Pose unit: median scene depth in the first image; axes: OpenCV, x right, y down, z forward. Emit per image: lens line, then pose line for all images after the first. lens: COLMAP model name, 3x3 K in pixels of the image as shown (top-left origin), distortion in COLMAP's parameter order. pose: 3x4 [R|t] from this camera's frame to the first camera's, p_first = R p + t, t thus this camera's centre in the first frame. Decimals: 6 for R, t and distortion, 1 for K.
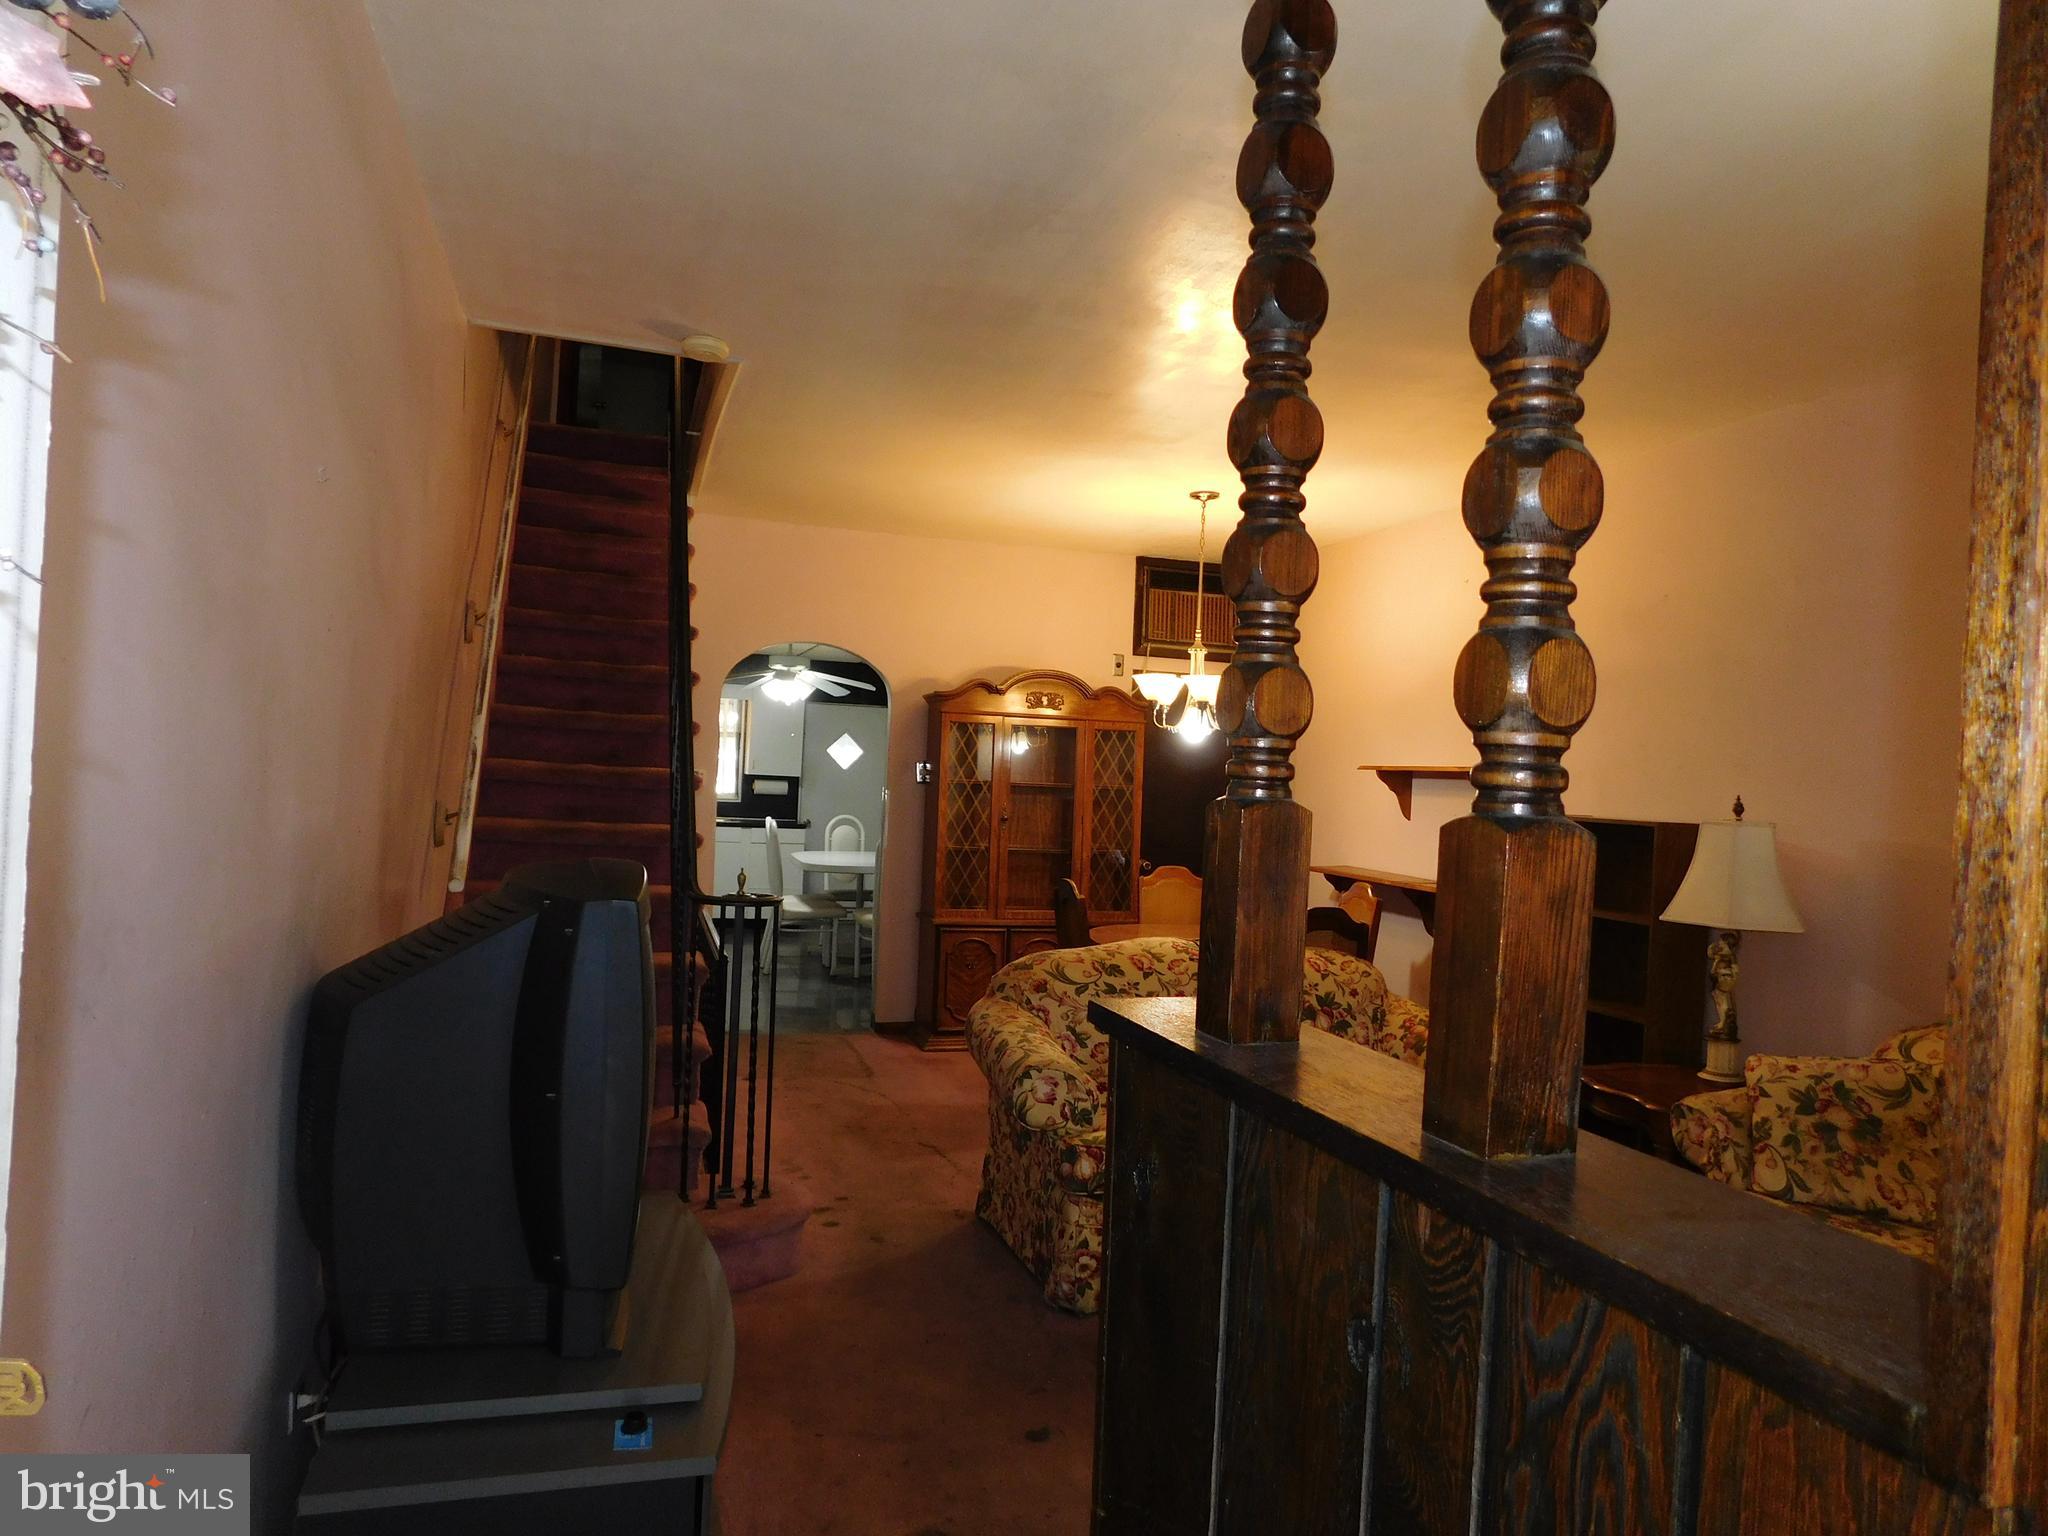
lens RADIAL K [[1337.7, 0, 1029.5], [0, 1337.7, 763.8], [0, 0, 1]] dist [-0.067298, 0.045520]
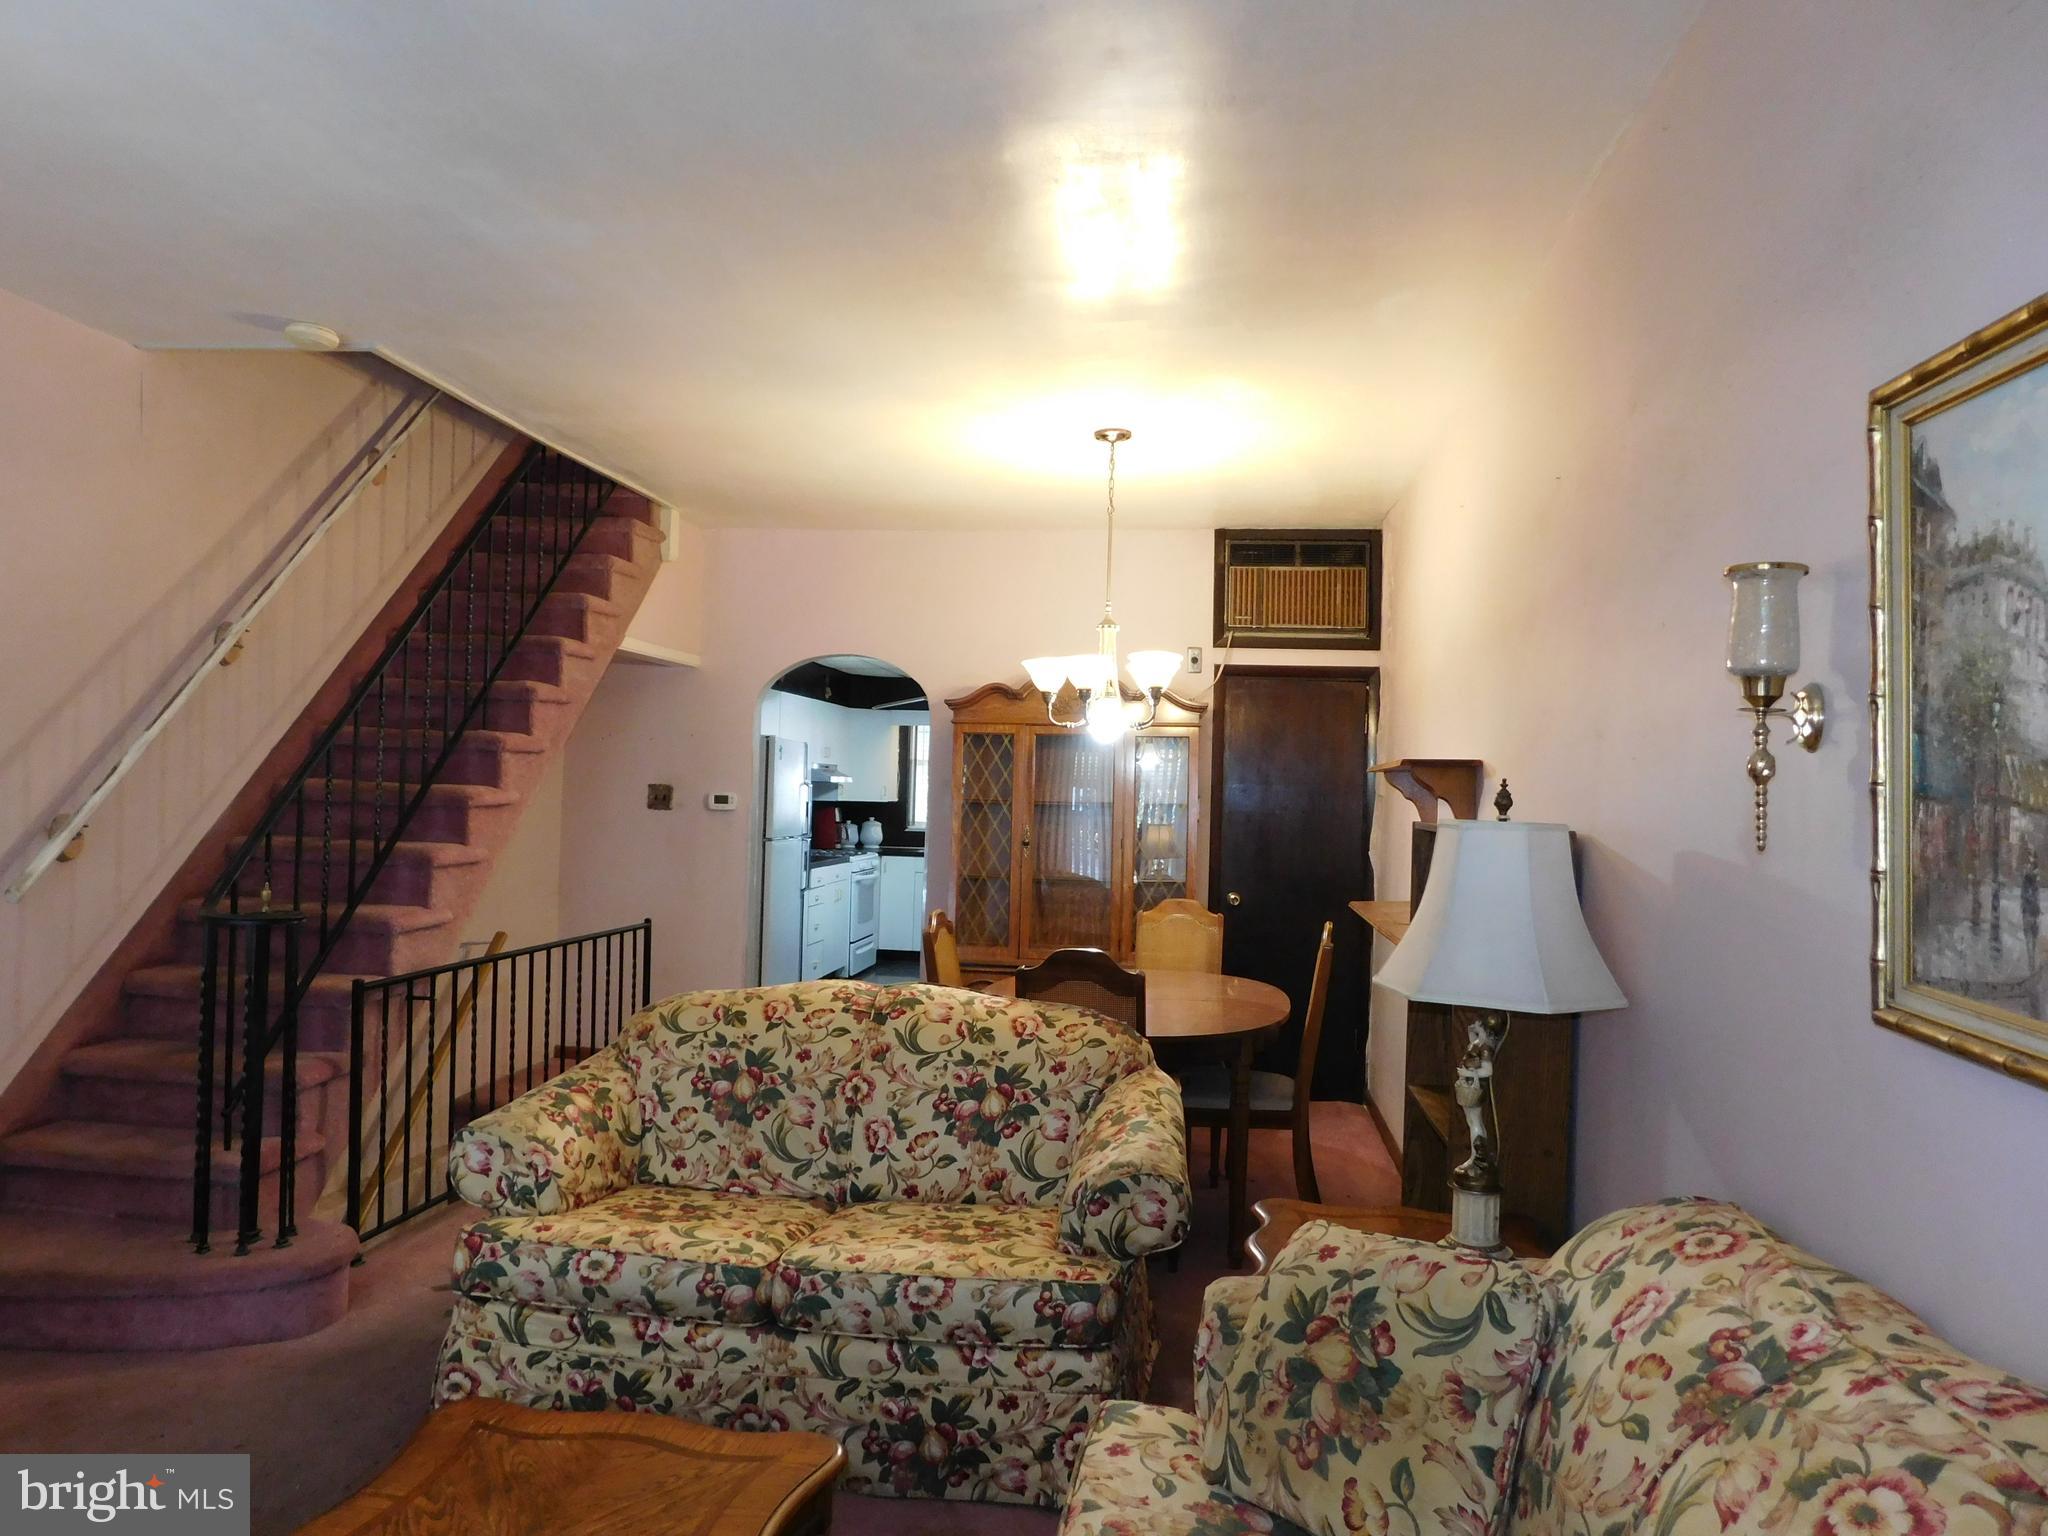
lens RADIAL K [[1345.7, 0, 1027.9], [0, 1345.7, 763.5], [0, 0, 1]] dist [-0.046240, 0.005687]
pose [[0.908295, -0.030376, -0.417225, 0.347470], [0.016997, 0.999216, -0.035745, 0.020615], [0.417984, 0.025376, 0.908100, 0.208156]]
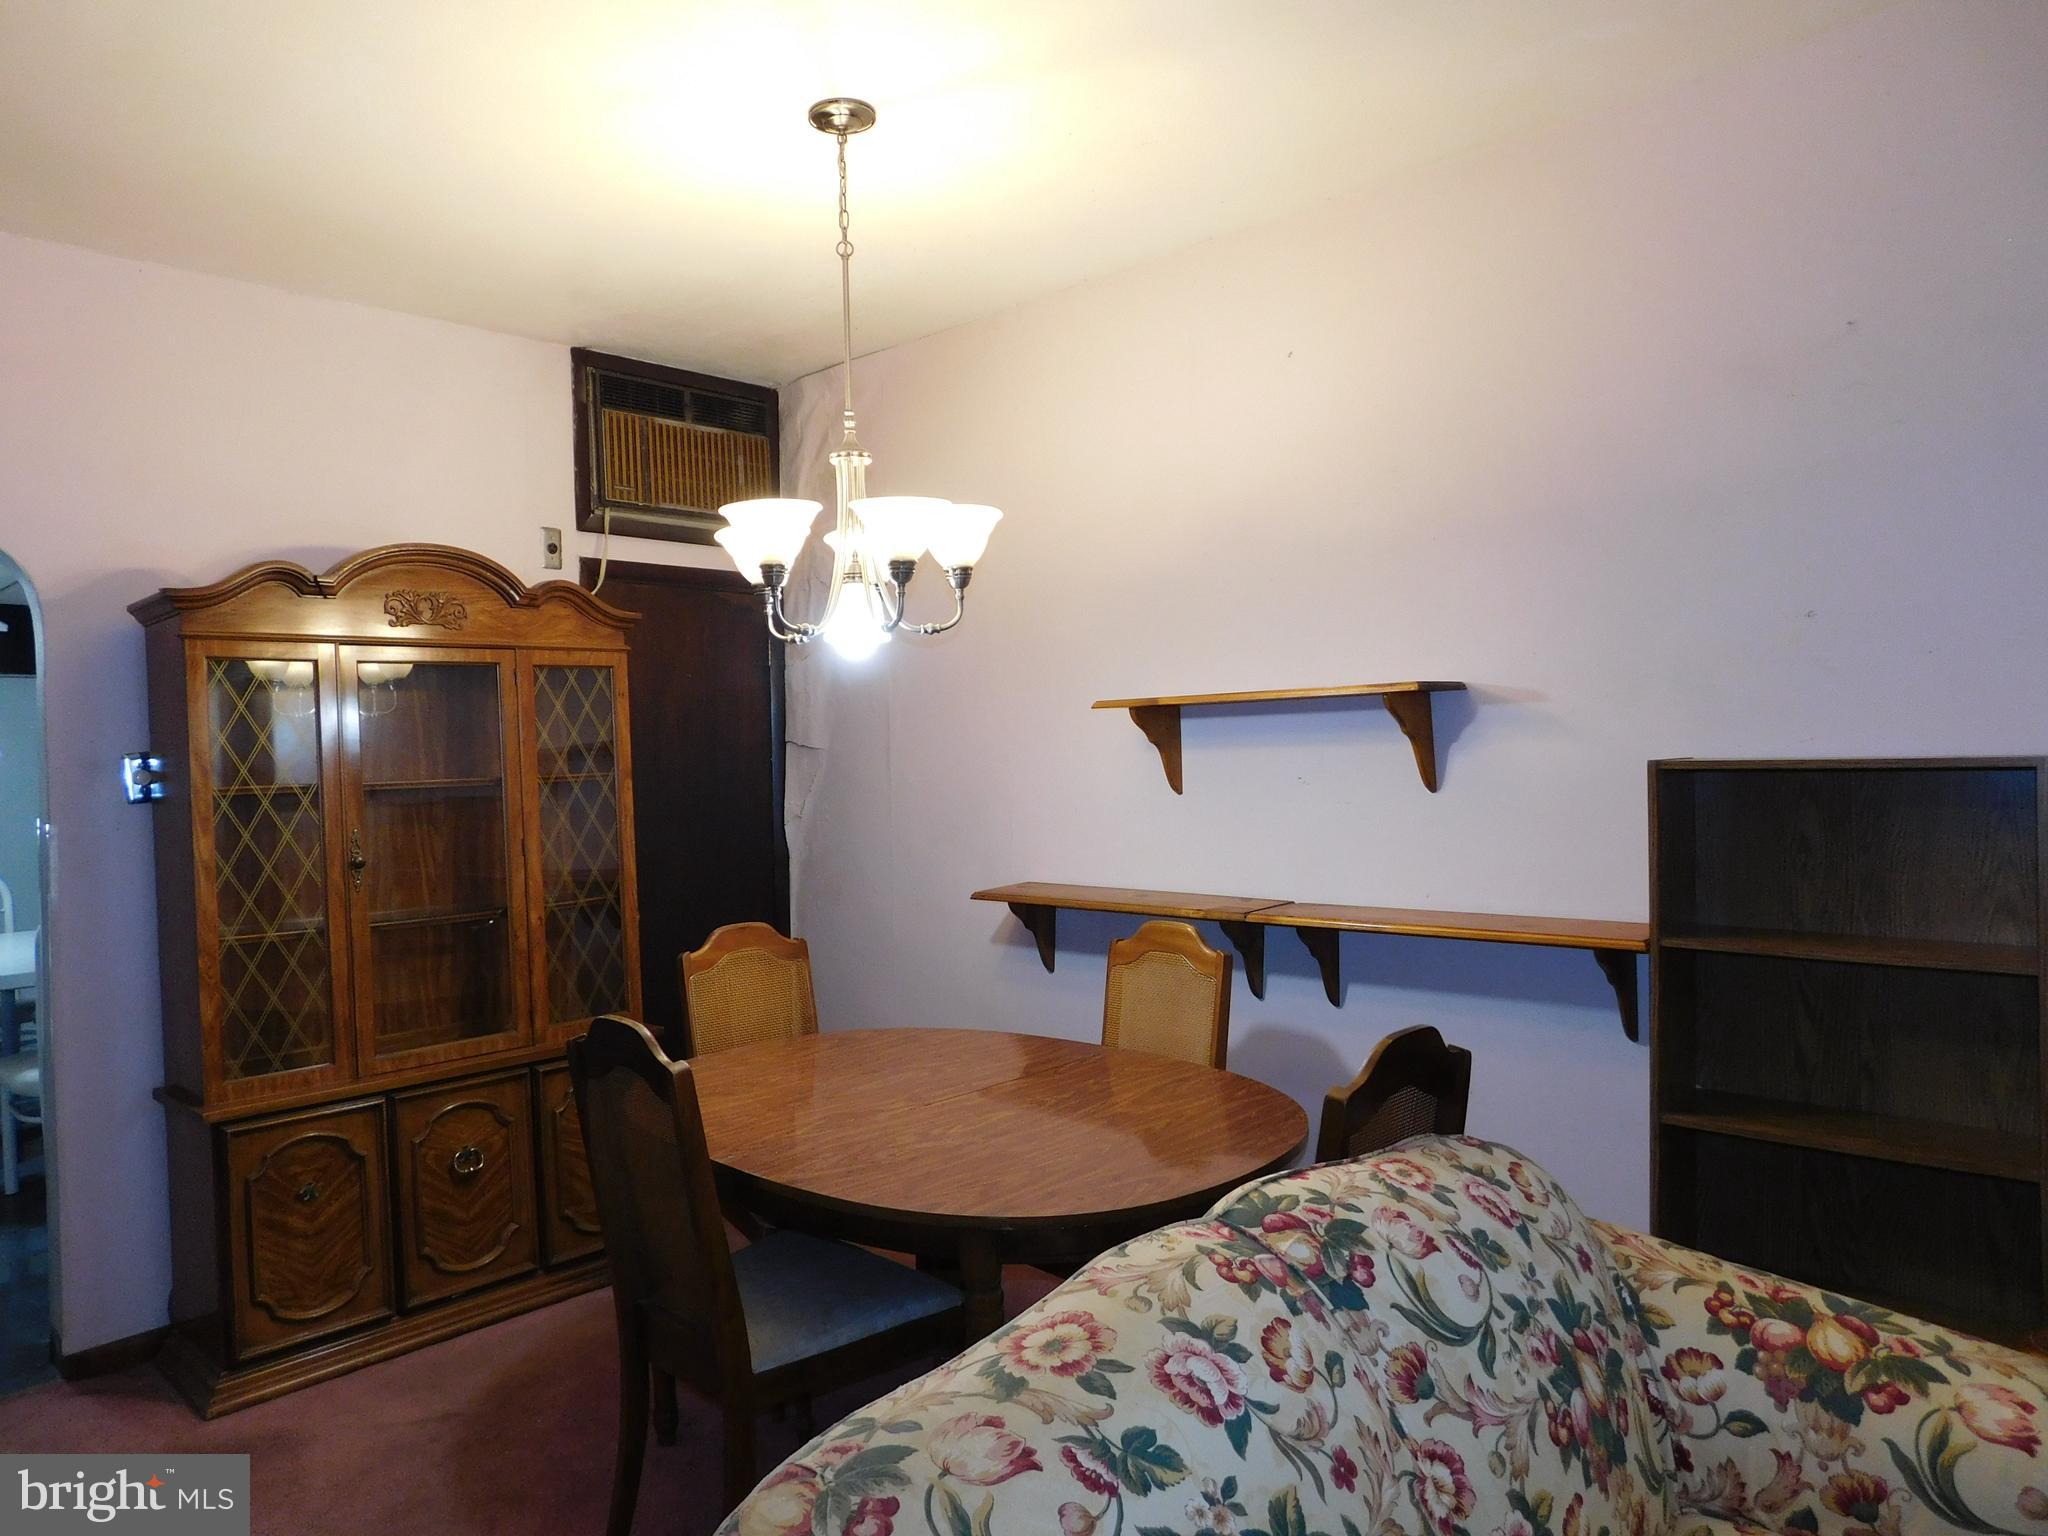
lens RADIAL K [[1337.7, 0, 1029.5], [0, 1337.7, 763.8], [0, 0, 1]] dist [-0.067298, 0.045520]
pose [[0.858120, -0.073632, 0.508142, -0.048419], [0.062309, 0.997283, 0.039288, 0.003104], [-0.509654, -0.002052, 0.860377, 0.485173]]
